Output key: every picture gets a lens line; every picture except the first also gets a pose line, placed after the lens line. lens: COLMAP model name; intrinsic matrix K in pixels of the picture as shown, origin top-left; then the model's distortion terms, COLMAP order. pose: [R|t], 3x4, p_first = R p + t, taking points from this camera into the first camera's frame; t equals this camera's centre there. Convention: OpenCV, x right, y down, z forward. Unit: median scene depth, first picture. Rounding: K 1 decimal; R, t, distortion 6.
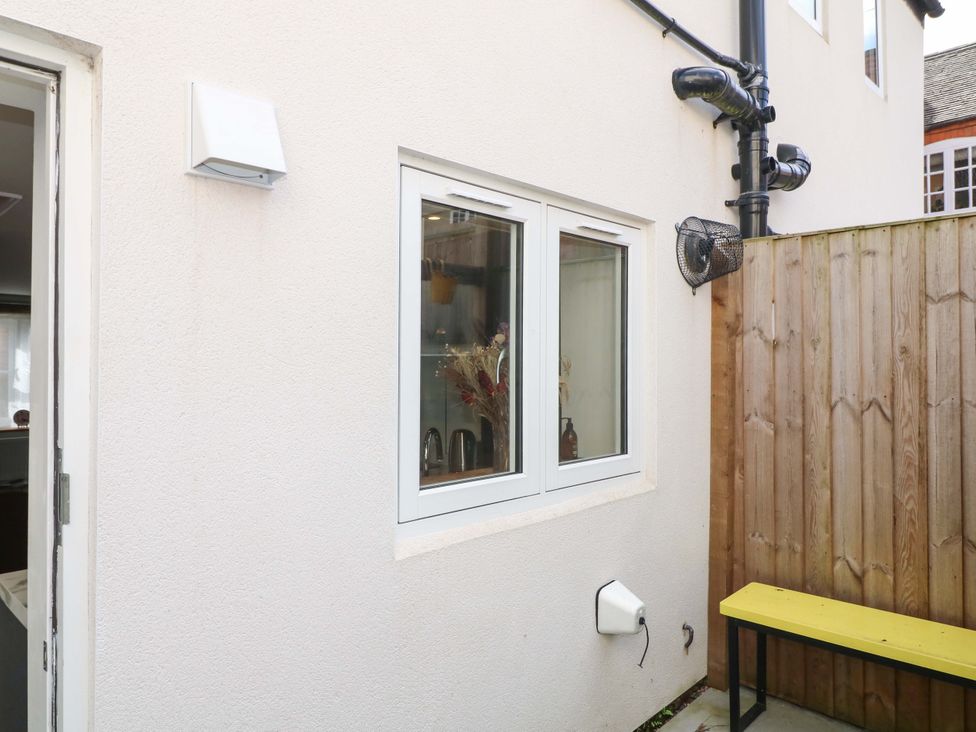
lens RADIAL K [[667.9, 0, 485.8], [0, 667.9, 355.6], [0, 0, 1]] dist [0.011162, -0.015917]
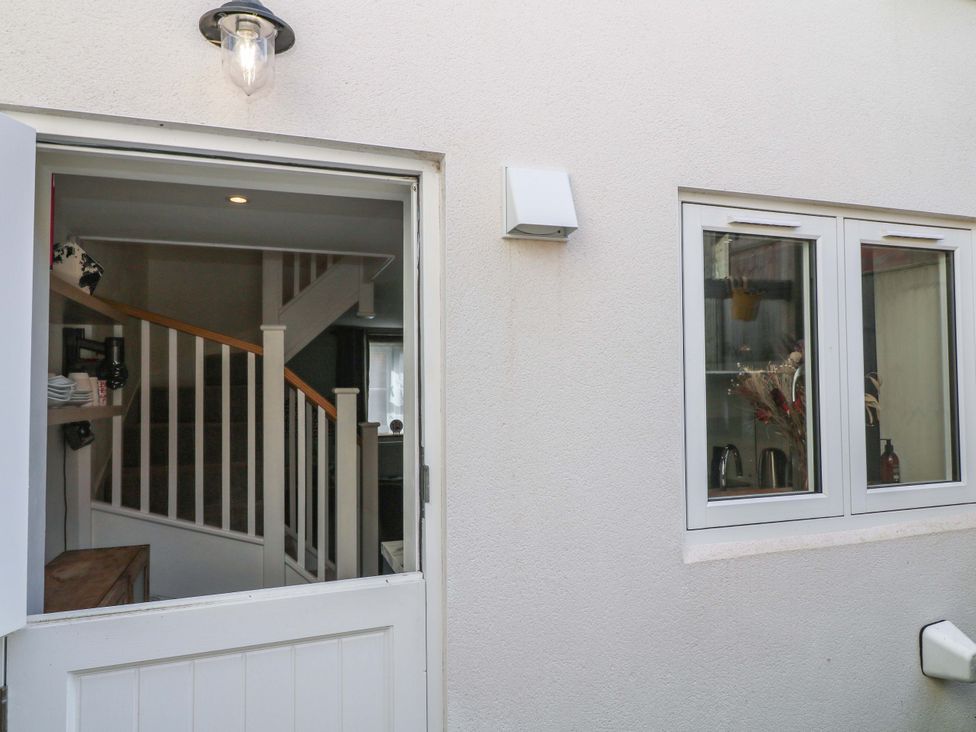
lens RADIAL K [[667.9, 0, 487.5], [0, 667.9, 364.7], [0, 0, 1]] dist [0.011162, -0.015917]
pose [[0.891061, -0.018406, -0.453510, 0.070446], [0.013882, 0.999815, -0.013303, -0.007008], [0.453671, 0.005558, 0.891152, -0.107189]]
